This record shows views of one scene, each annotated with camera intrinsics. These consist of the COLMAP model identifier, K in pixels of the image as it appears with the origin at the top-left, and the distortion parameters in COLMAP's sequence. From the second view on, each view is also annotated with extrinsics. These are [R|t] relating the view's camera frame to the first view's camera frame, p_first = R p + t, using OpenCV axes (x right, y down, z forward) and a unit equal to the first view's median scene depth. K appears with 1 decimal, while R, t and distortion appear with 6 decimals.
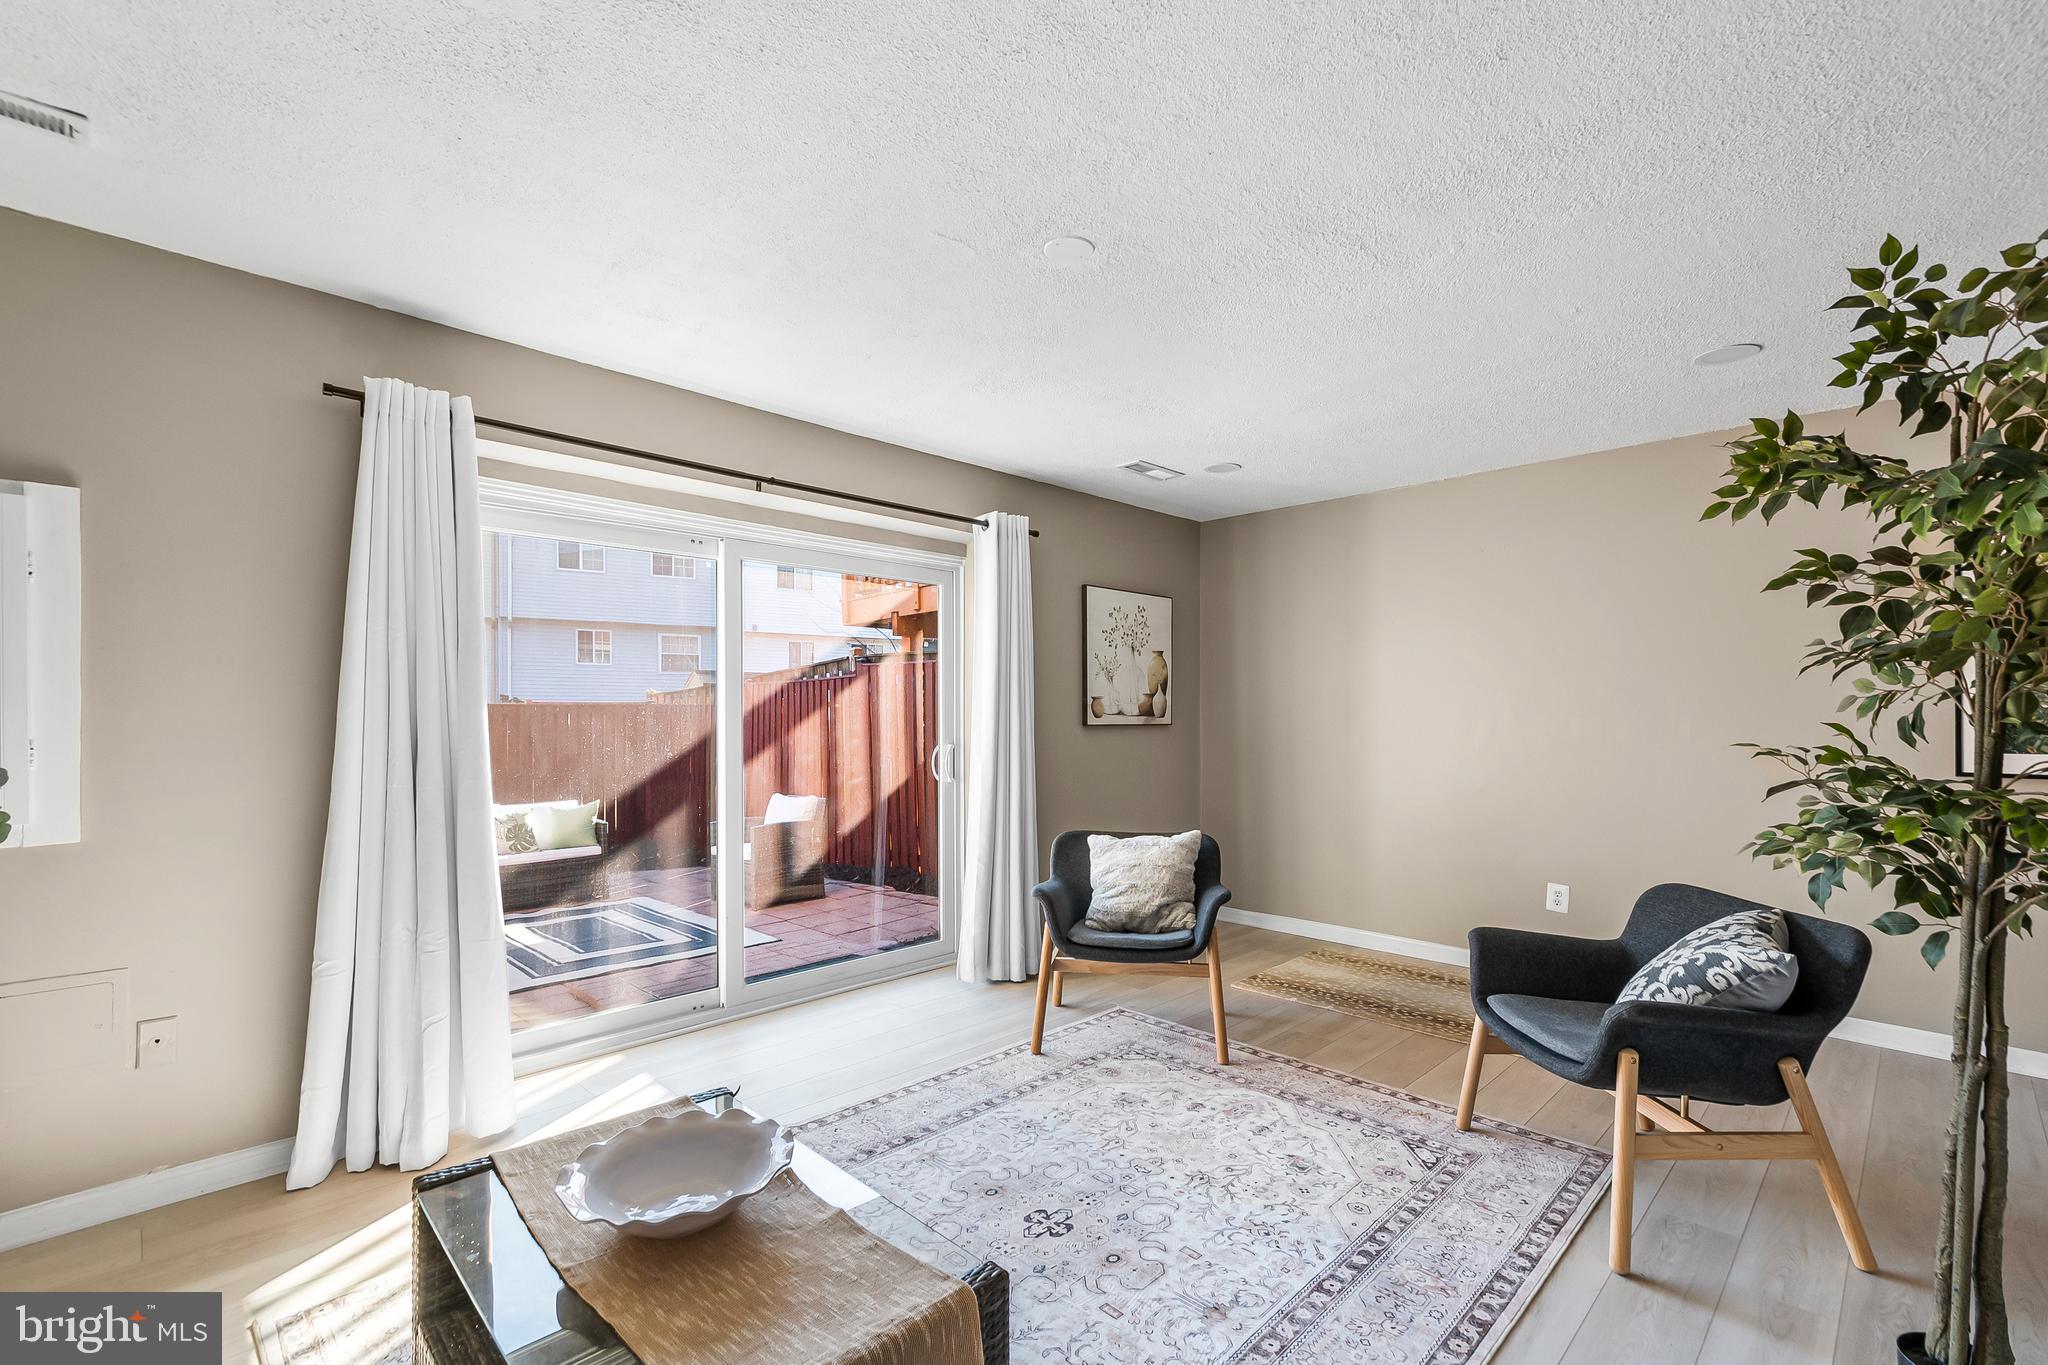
lens RADIAL K [[897.9, 0, 1044.7], [0, 897.9, 700.6], [0, 0, 1]] dist [0.007188, 0.000182]
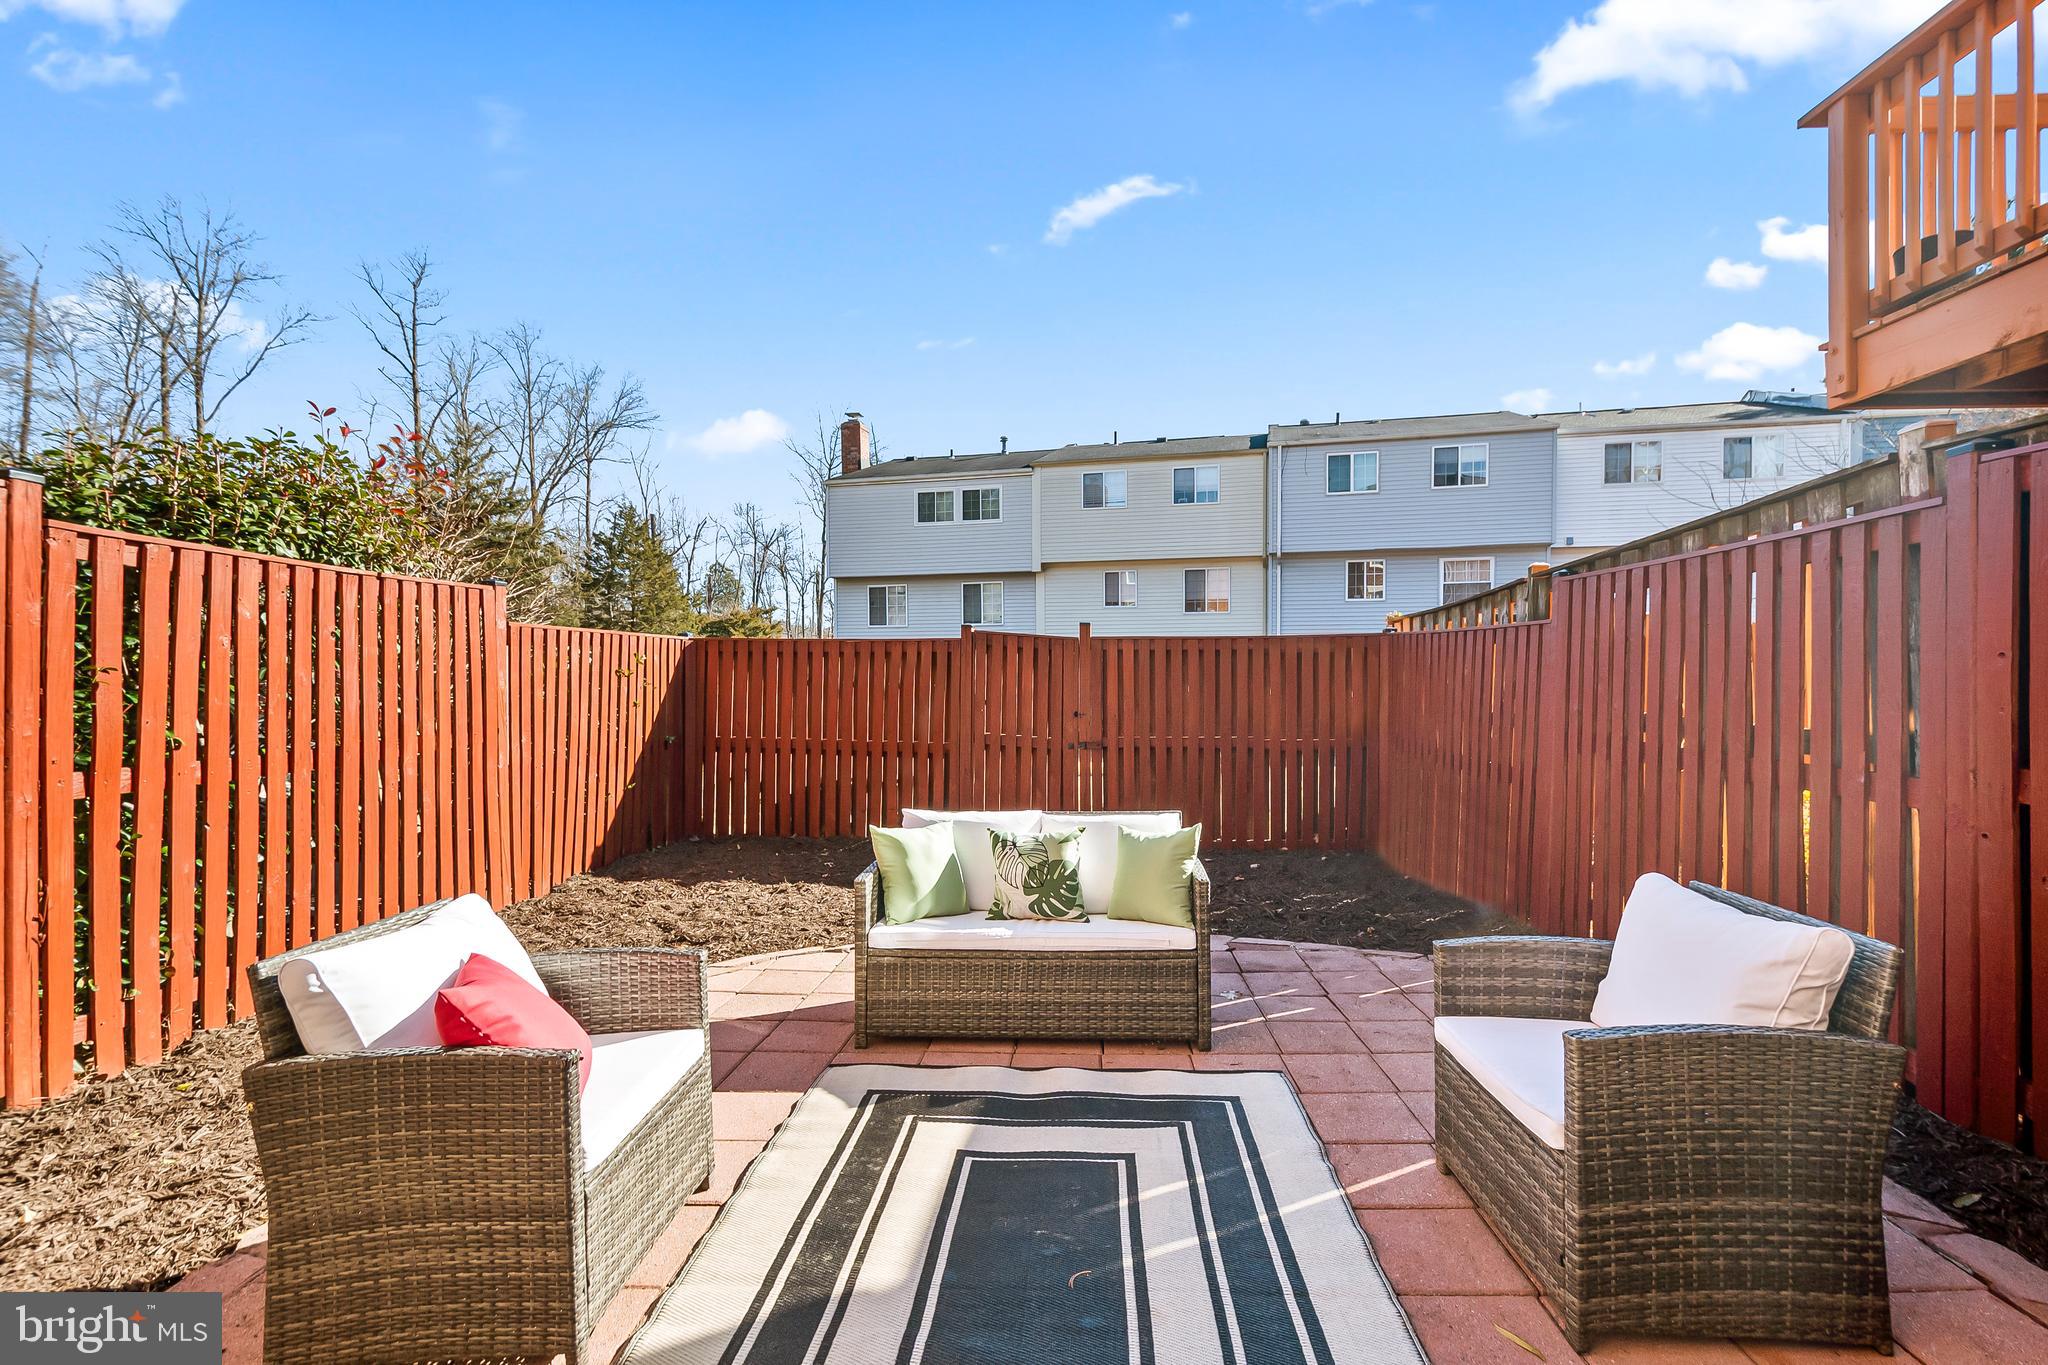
lens RADIAL K [[897.9, 0, 1047.7], [0, 897.9, 693.6], [0, 0, 1]] dist [0.007188, 0.000182]
pose [[0.678813, 0.024048, -0.733918, -0.602556], [0.015921, 0.998747, 0.047451, 0.062225], [0.734139, -0.043896, 0.677579, 1.768800]]
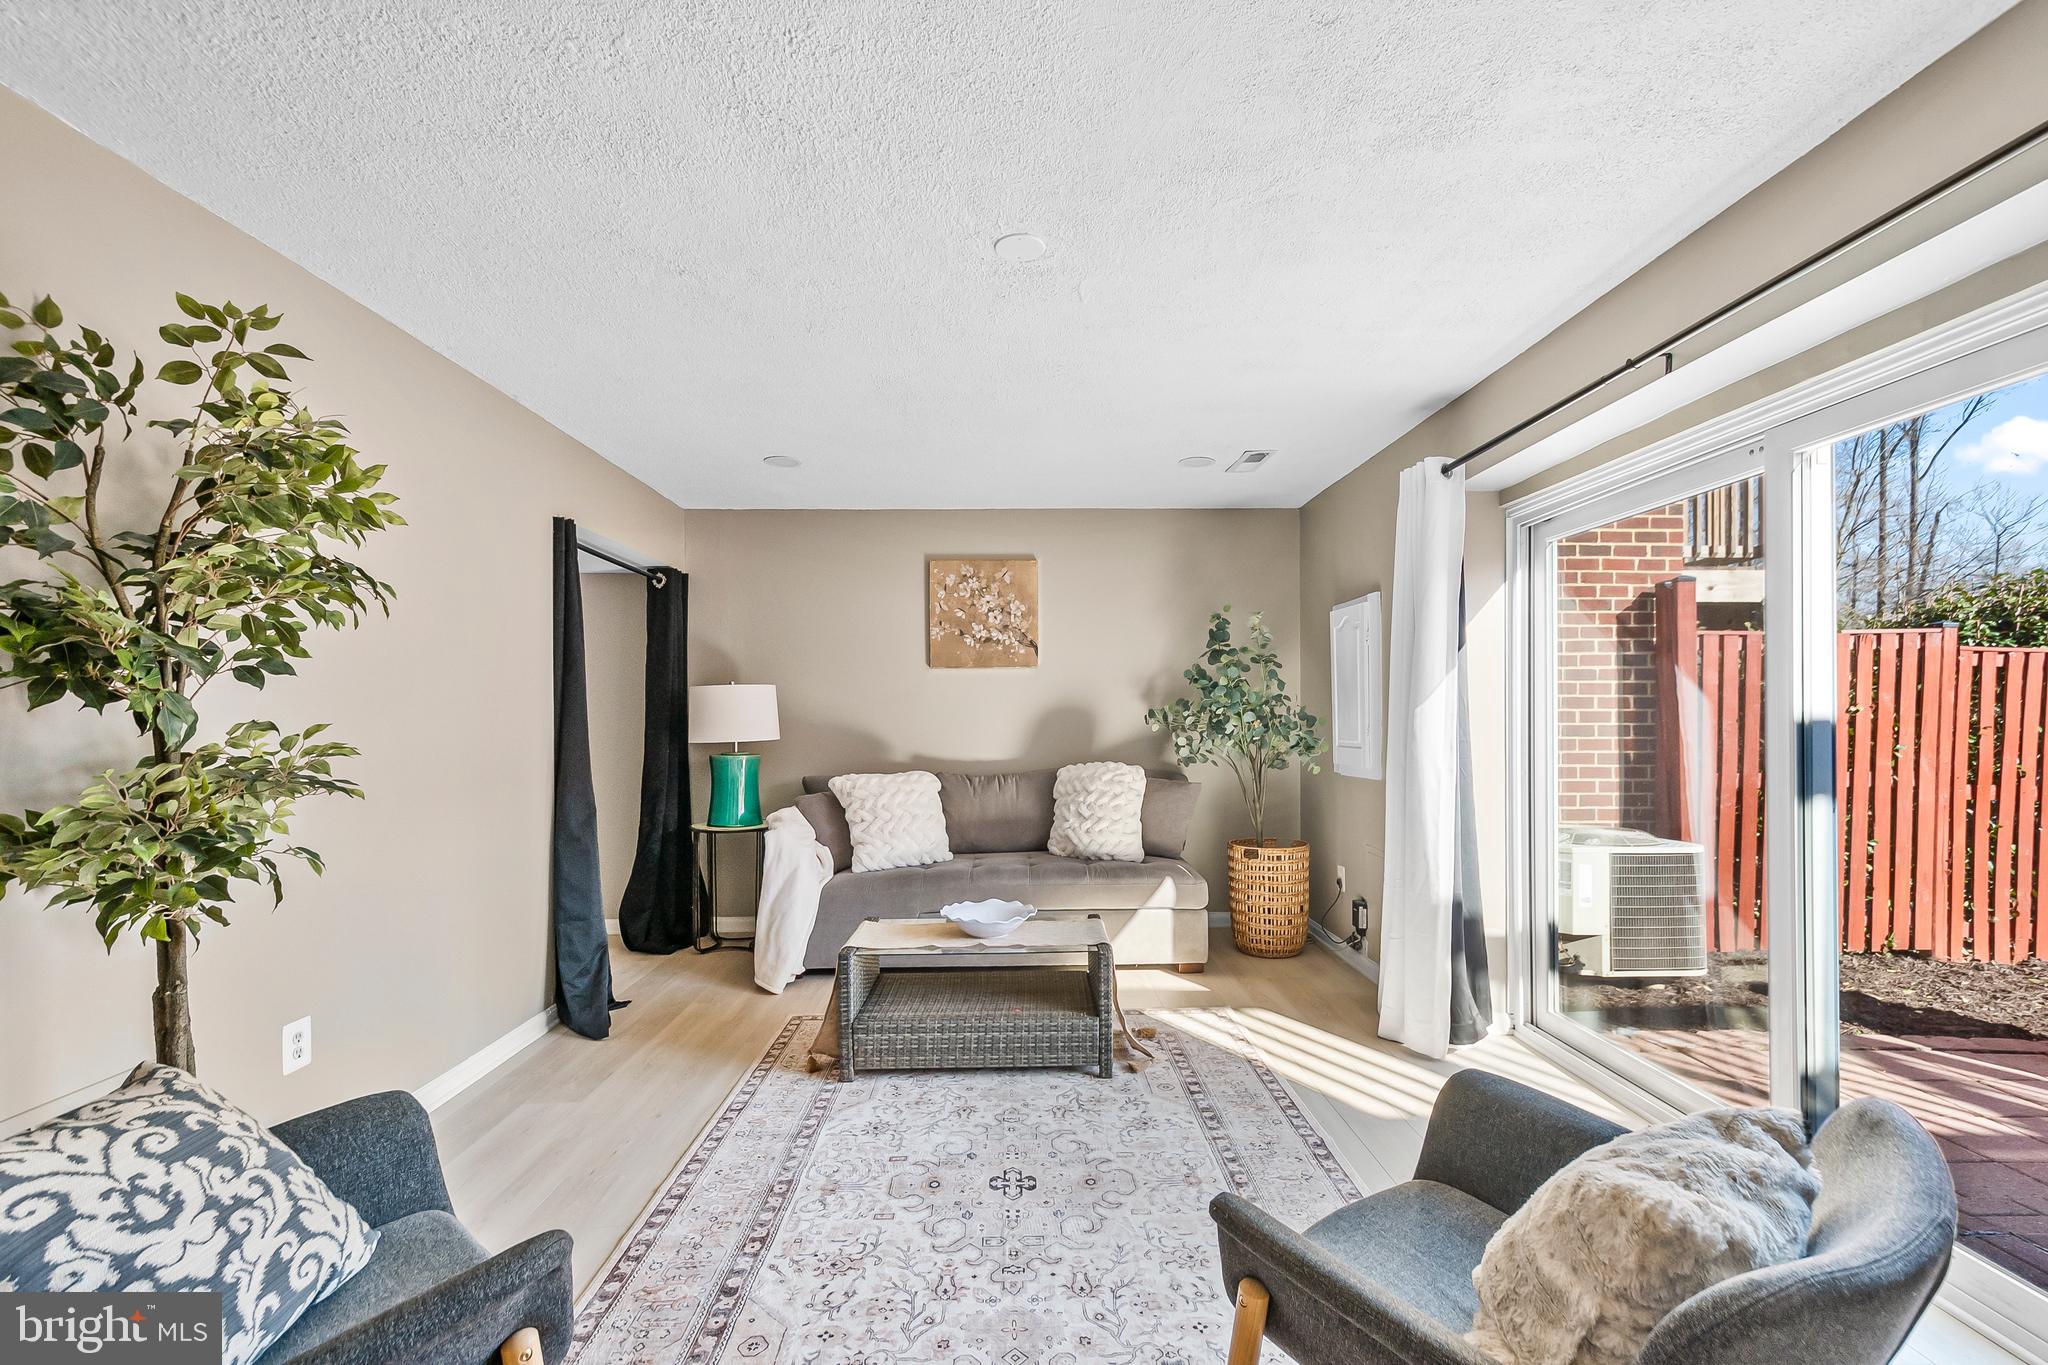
lens RADIAL K [[897.9, 0, 1045.5], [0, 897.9, 711.7], [0, 0, 1]] dist [0.007188, 0.000182]
pose [[-0.686348, 0.001360, -0.727272, 0.654033], [0.018695, 0.999701, -0.015774, 0.025556], [0.727032, -0.024423, -0.686169, 1.526747]]
